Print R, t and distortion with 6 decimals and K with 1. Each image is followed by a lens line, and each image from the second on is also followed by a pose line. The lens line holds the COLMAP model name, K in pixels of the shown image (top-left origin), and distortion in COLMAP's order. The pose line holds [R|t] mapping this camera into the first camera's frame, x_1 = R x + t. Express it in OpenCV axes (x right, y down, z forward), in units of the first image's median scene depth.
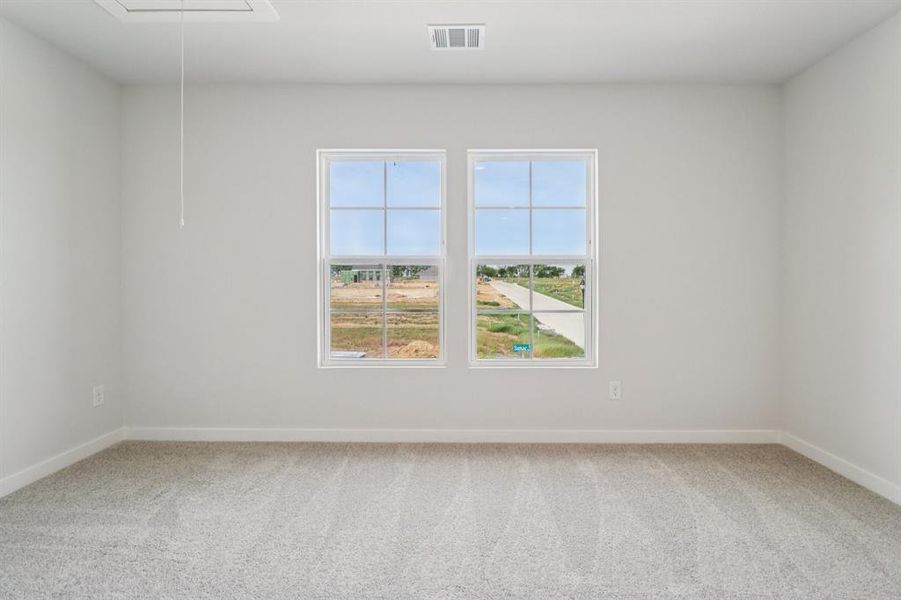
lens RADIAL K [[442.6, 0, 449.9], [0, 442.6, 285.0], [0, 0, 1]] dist [-0.002336, -0.000431]
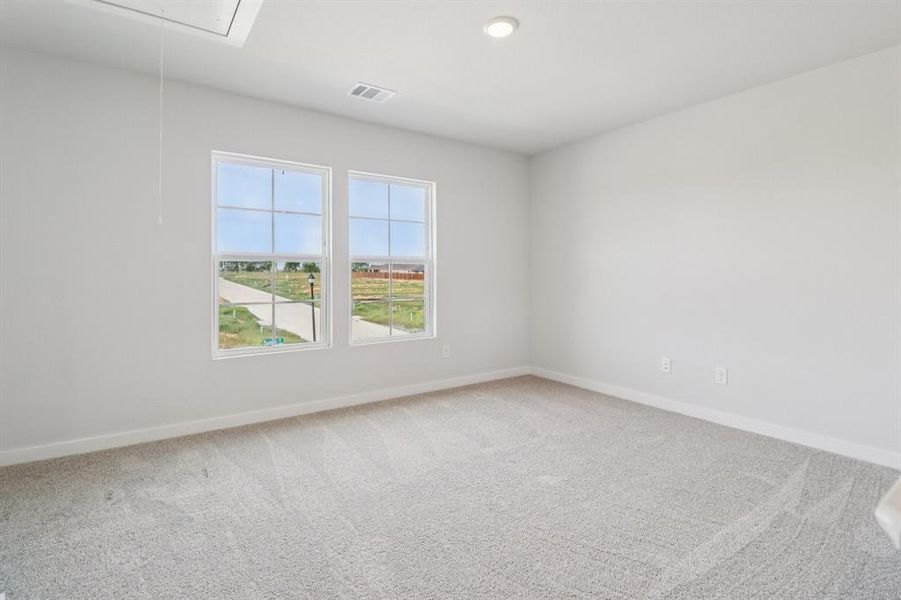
lens RADIAL K [[430.6, 0, 445.5], [0, 430.6, 281.3], [0, 0, 1]] dist [0.002389, -0.014511]
pose [[0.820704, -0.009888, 0.571269, -0.429323], [0.007074, 0.999949, 0.007145, -0.000648], [-0.571310, -0.001823, 0.820732, -0.145438]]
